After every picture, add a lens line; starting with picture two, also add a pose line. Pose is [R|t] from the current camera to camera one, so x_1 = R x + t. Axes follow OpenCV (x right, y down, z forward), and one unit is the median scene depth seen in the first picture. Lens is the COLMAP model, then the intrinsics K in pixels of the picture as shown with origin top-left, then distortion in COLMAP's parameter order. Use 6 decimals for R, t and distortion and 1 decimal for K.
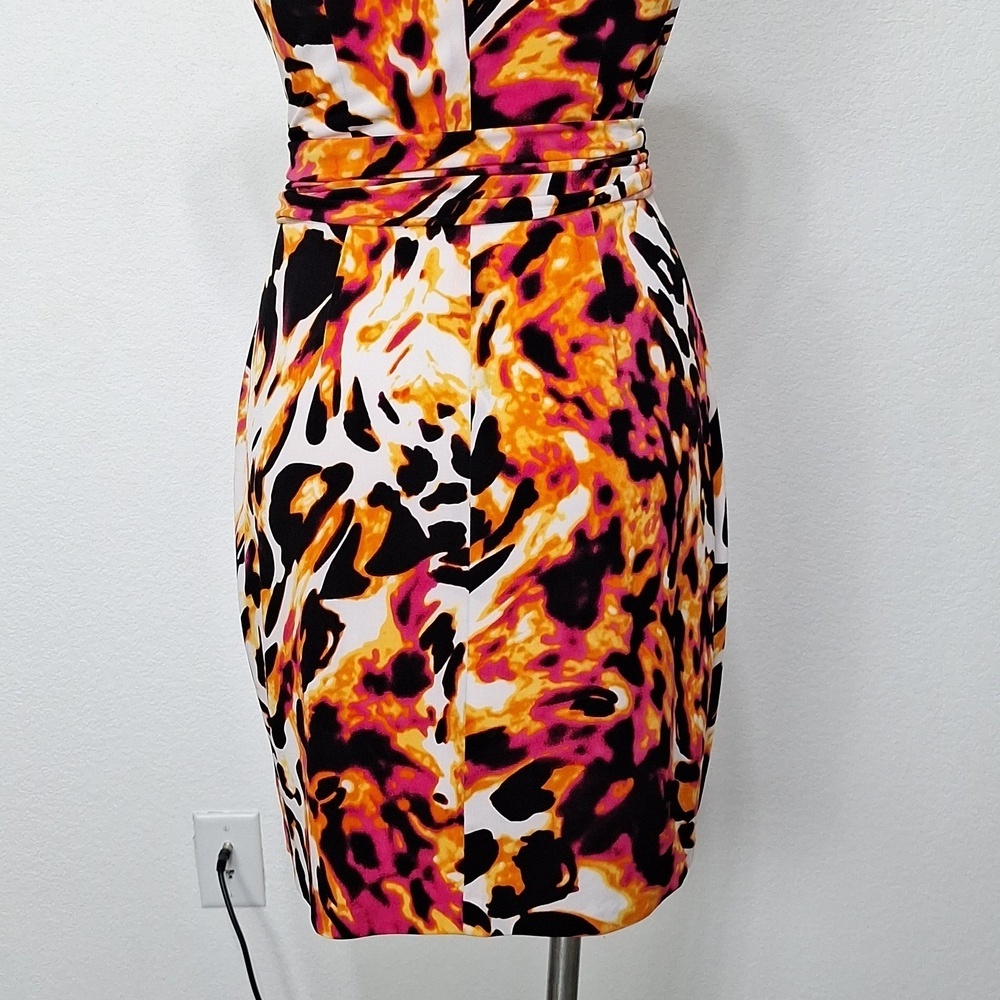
lens RADIAL K [[1501.5, 0, 478.2], [0, 1501.5, 528.2], [0, 0, 1]] dist [0.108687, 0.000000]
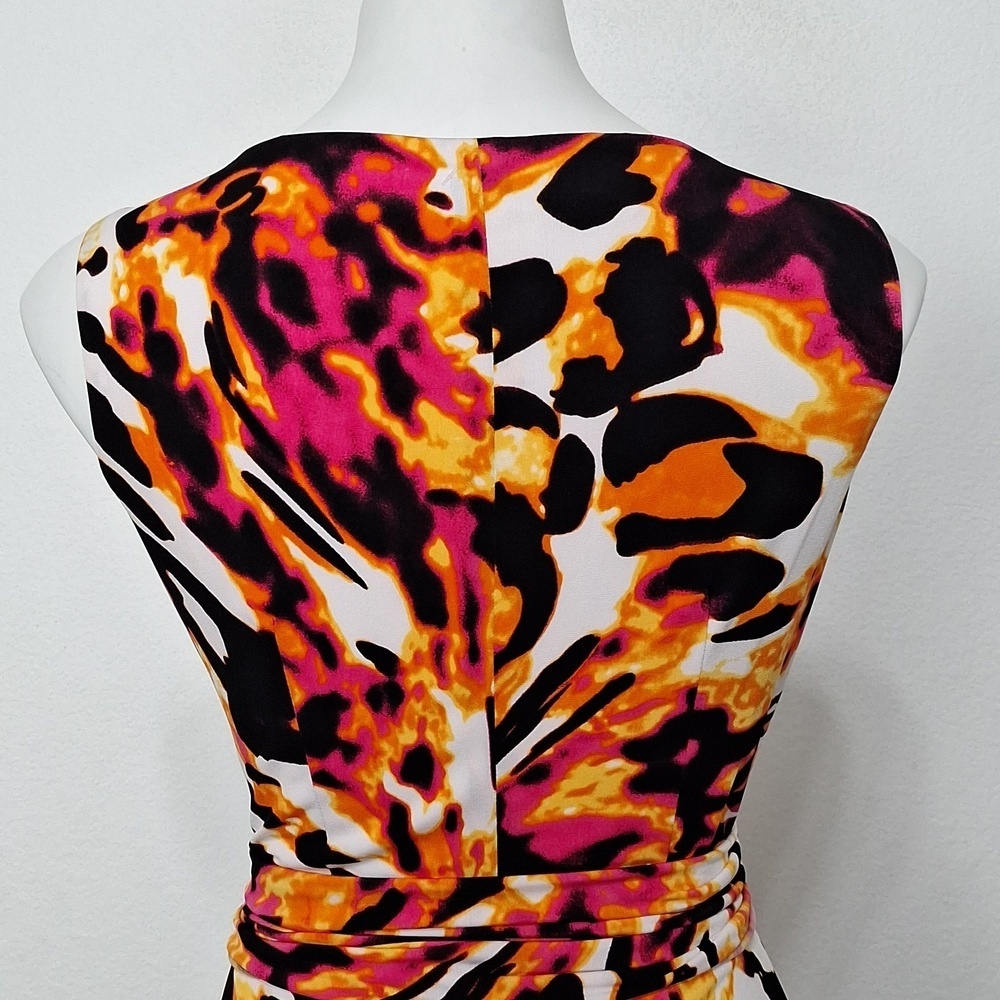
lens RADIAL K [[1501.5, 0, 481.4], [0, 1501.5, 494.0], [0, 0, 1]] dist [0.108687, 0.000000]
pose [[0.999364, 0.014554, -0.032543, 0.007940], [-0.021431, 0.974767, -0.222195, -0.270014], [0.028488, 0.222751, 0.974459, 0.258443]]
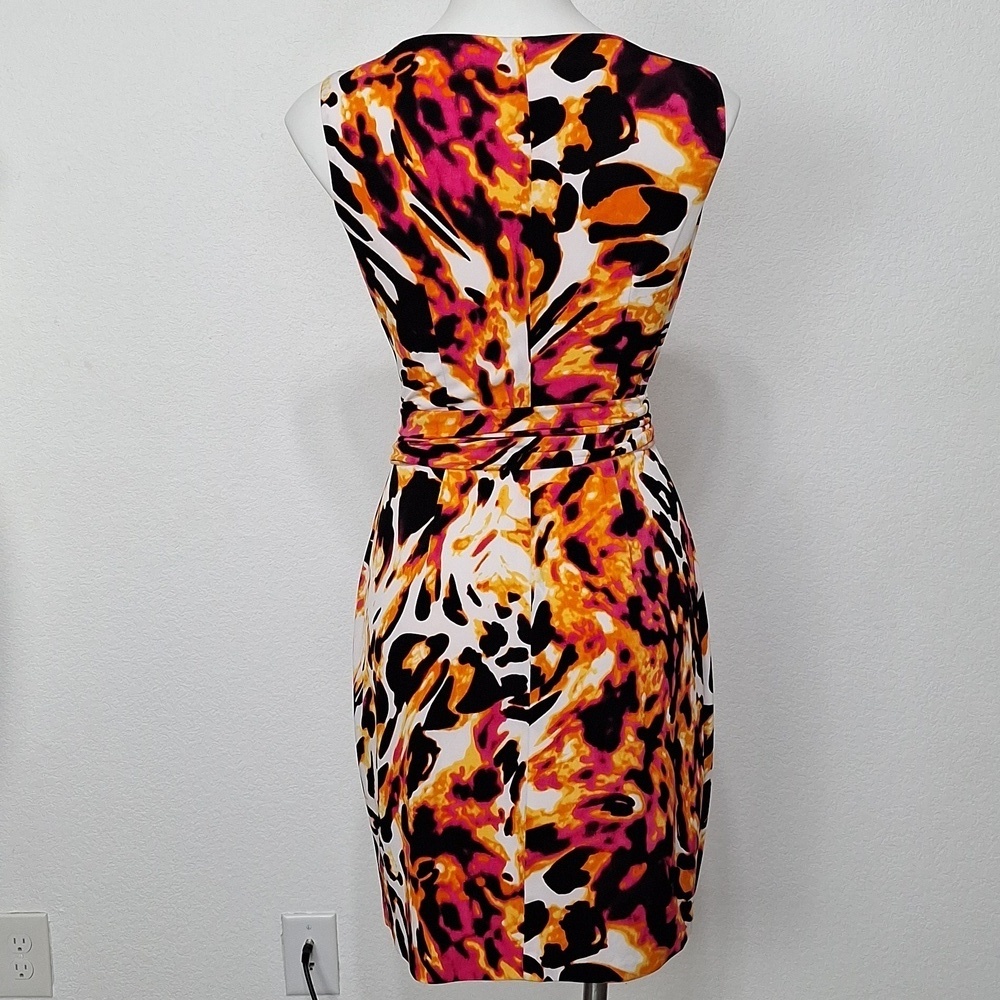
lens RADIAL K [[1501.5, 0, 490.6], [0, 1501.5, 515.9], [0, 0, 1]] dist [0.108687, 0.000000]
pose [[0.999949, 0.000281, 0.010111, -0.056194], [0.000766, 0.994648, -0.103317, -0.006802], [-0.010086, 0.103319, 0.994597, -0.423167]]
